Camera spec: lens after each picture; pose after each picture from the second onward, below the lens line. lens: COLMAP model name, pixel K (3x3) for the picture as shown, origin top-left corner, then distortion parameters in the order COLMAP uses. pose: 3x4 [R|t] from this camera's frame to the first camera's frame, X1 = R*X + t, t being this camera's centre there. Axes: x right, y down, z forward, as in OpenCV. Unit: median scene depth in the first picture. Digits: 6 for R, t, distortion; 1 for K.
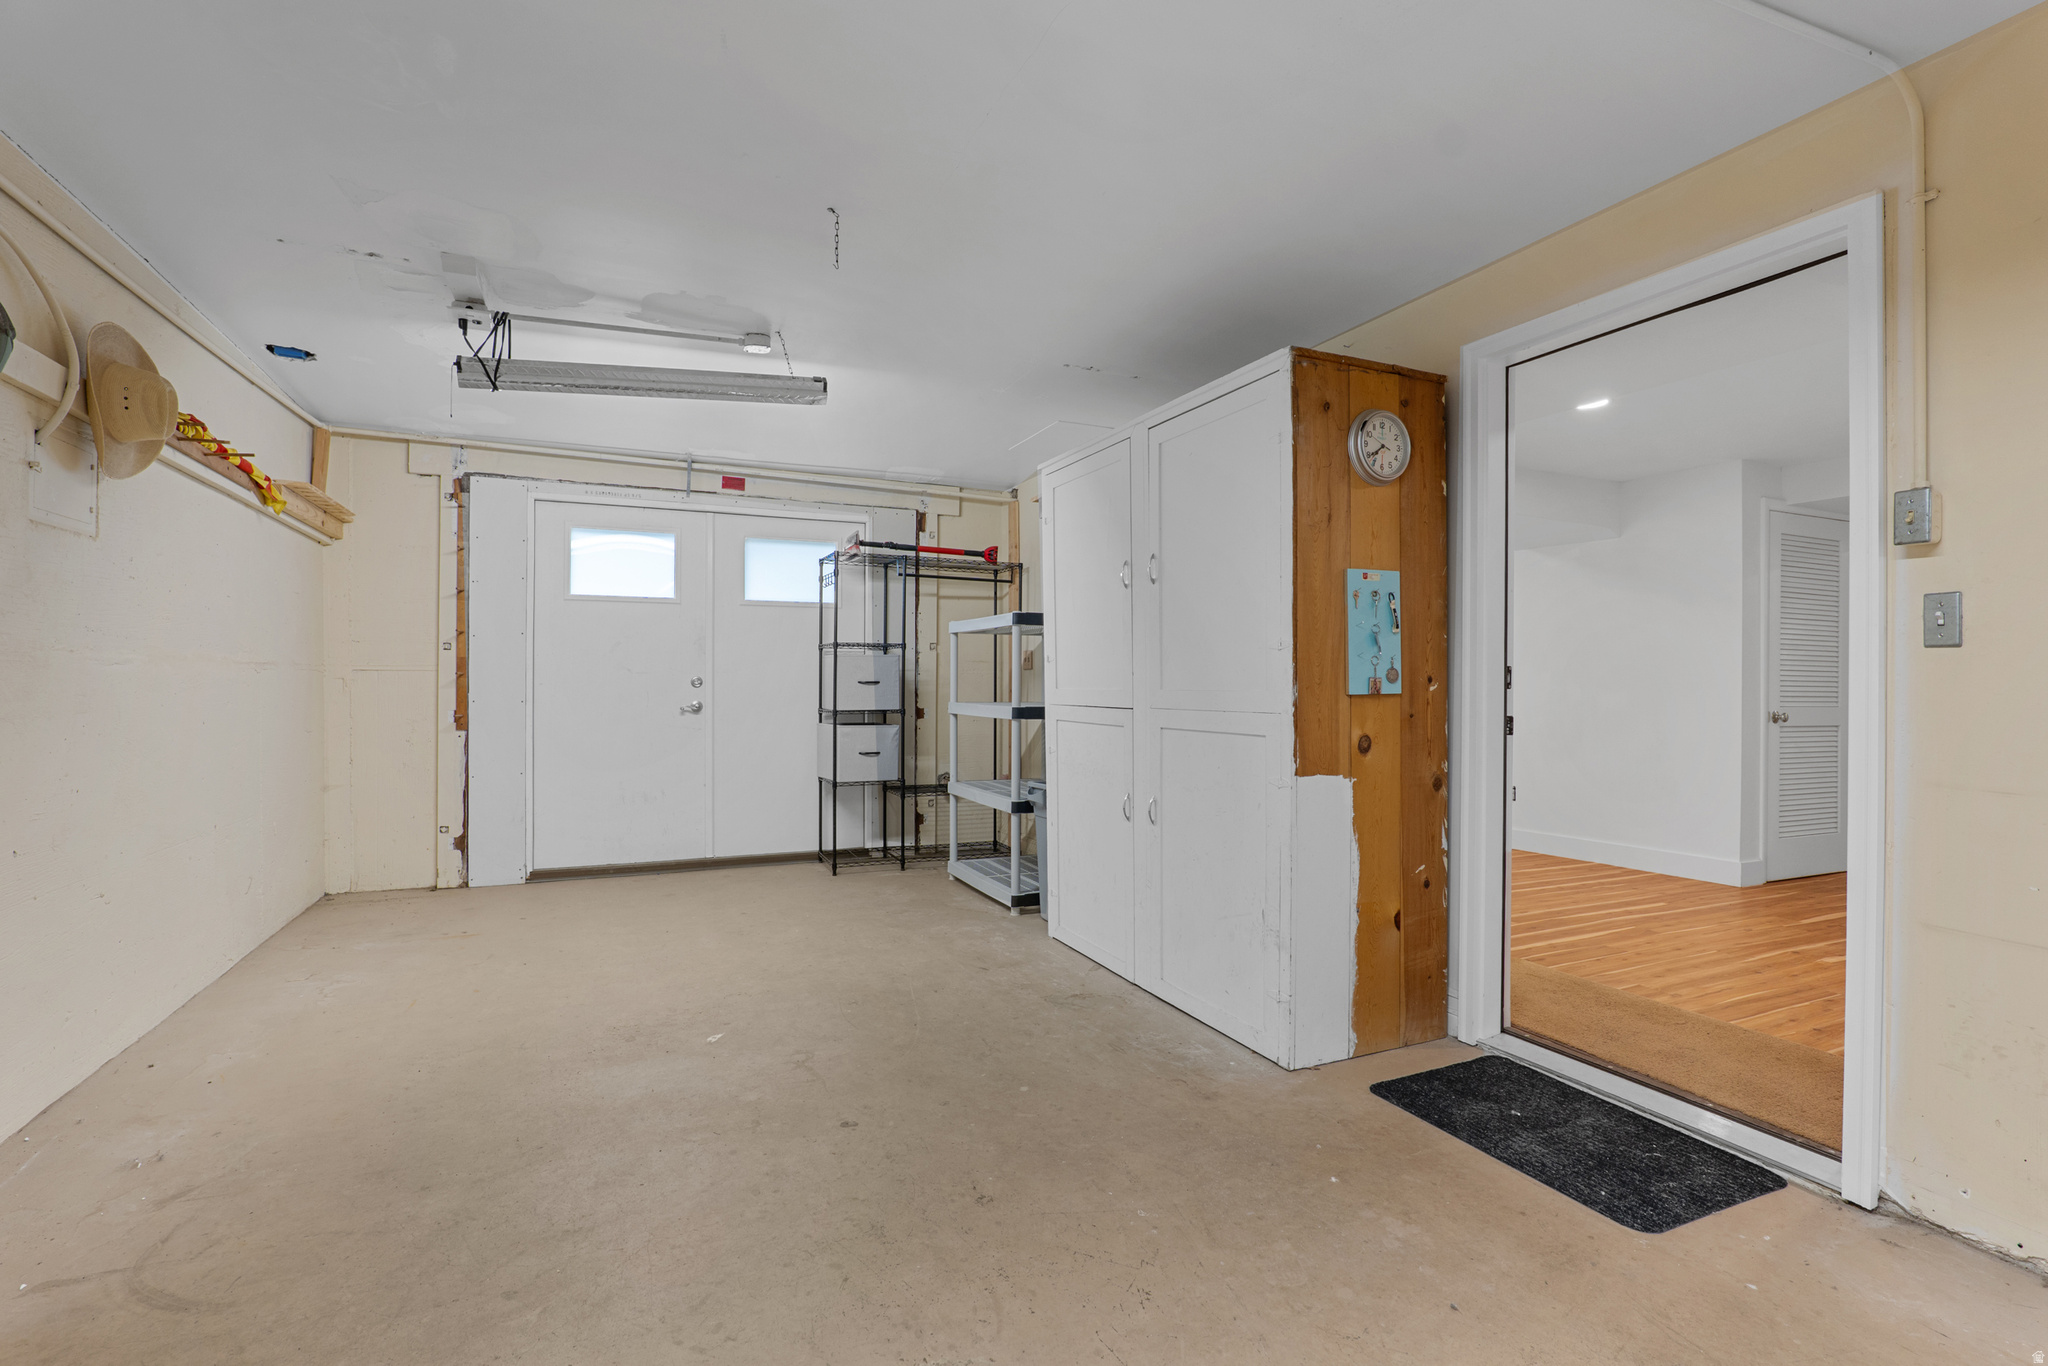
lens RADIAL K [[946.8, 0, 1027.4], [0, 946.8, 683.6], [0, 0, 1]] dist [-0.023410, 0.006135]
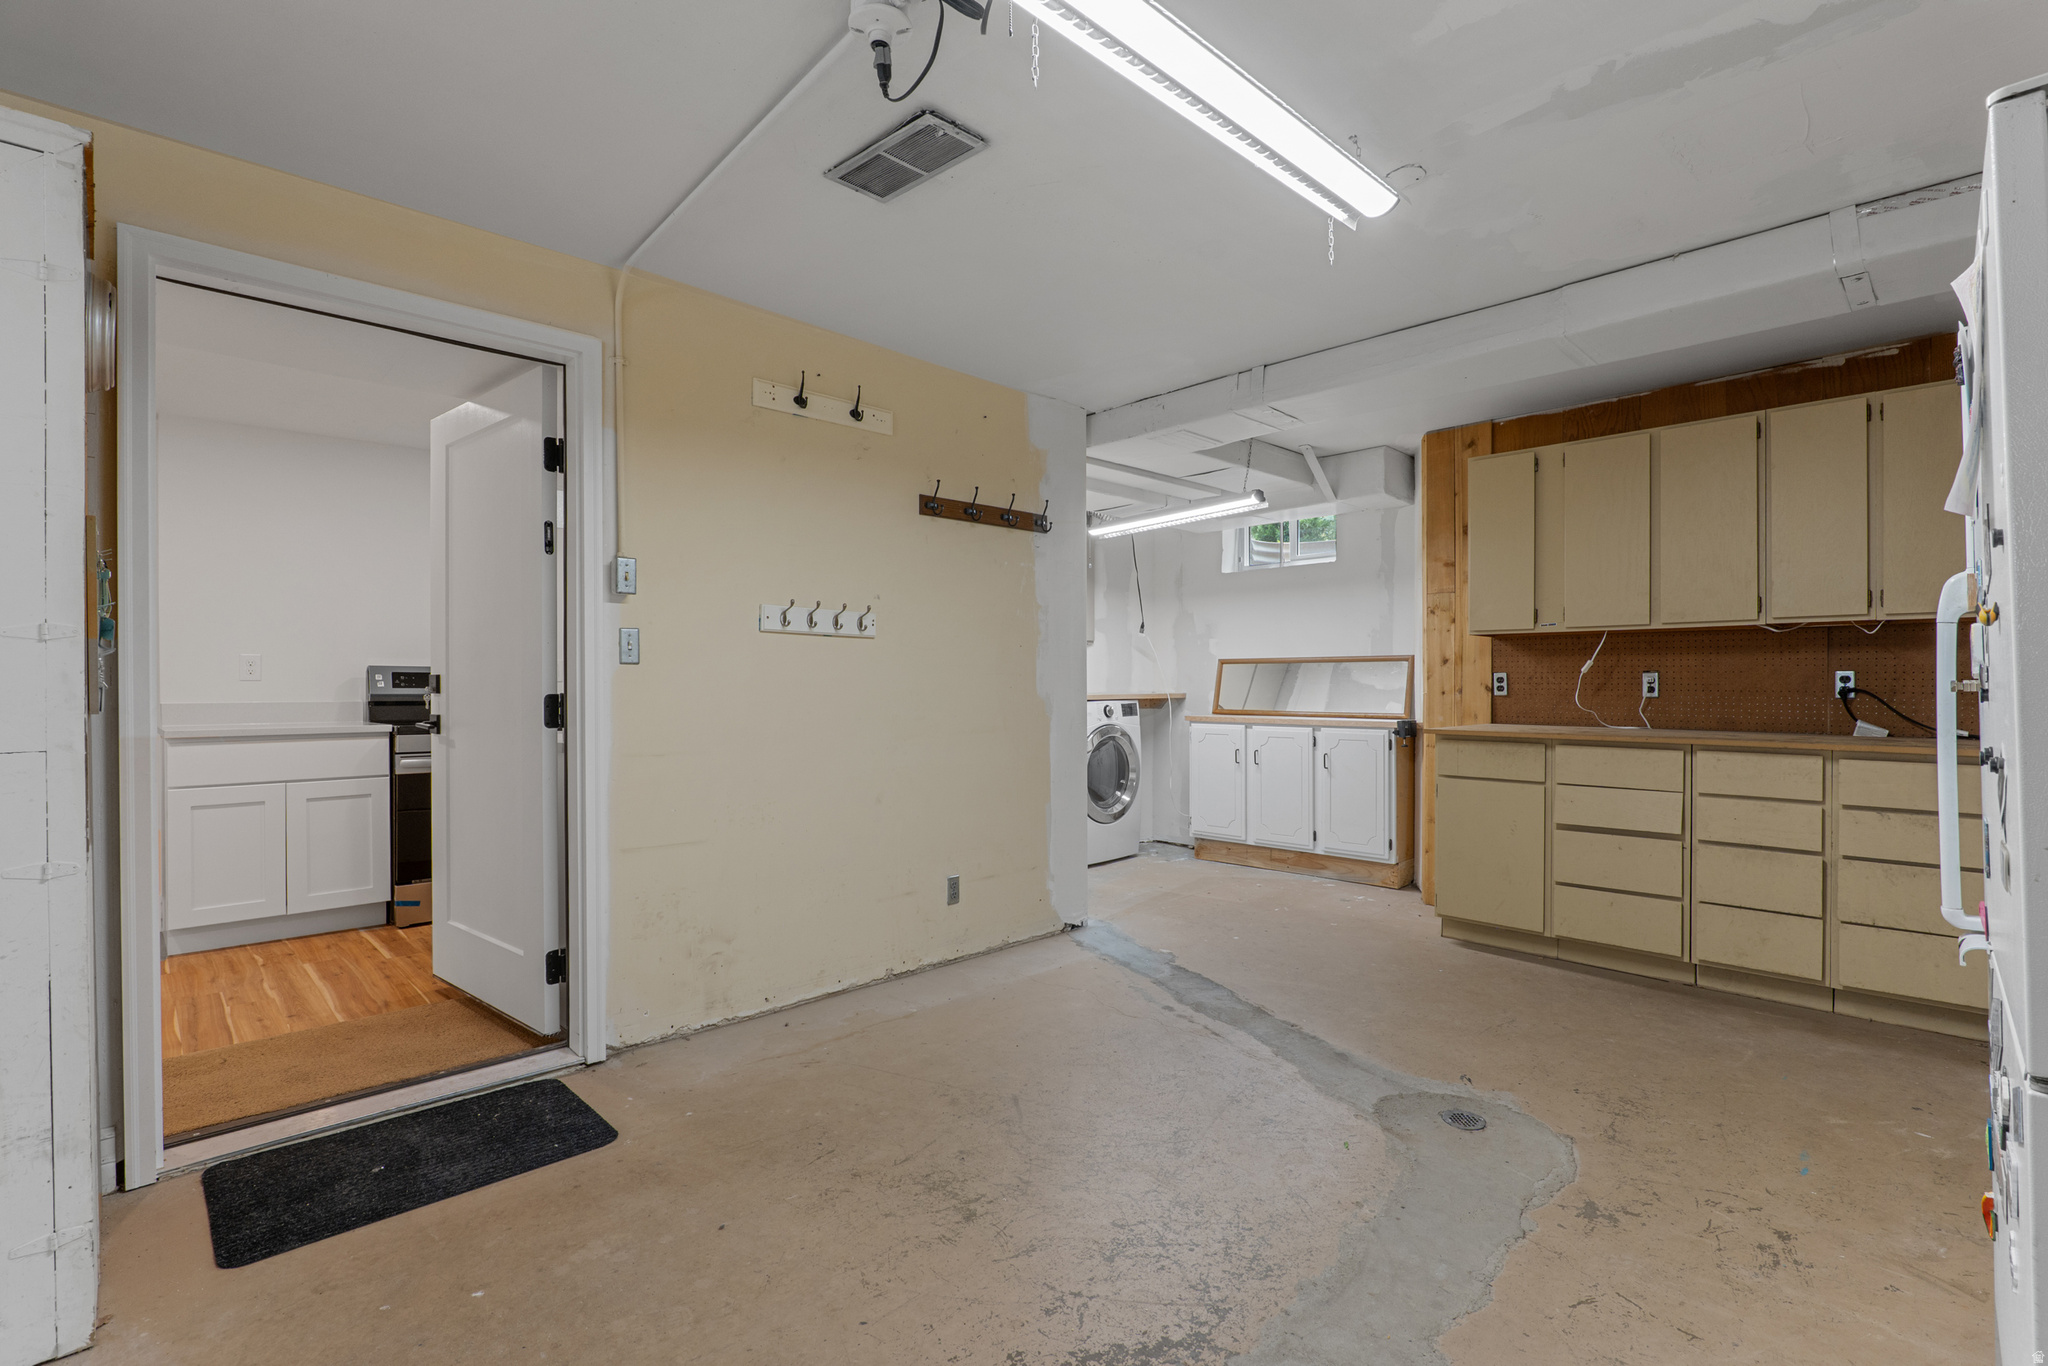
lens RADIAL K [[946.8, 0, 1027.4], [0, 946.8, 683.6], [0, 0, 1]] dist [-0.023410, 0.006135]
pose [[-0.346223, -0.006607, 0.938129, -0.514705], [0.000938, 0.999972, 0.007389, -0.014732], [-0.938152, 0.003438, -0.346208, 0.695134]]
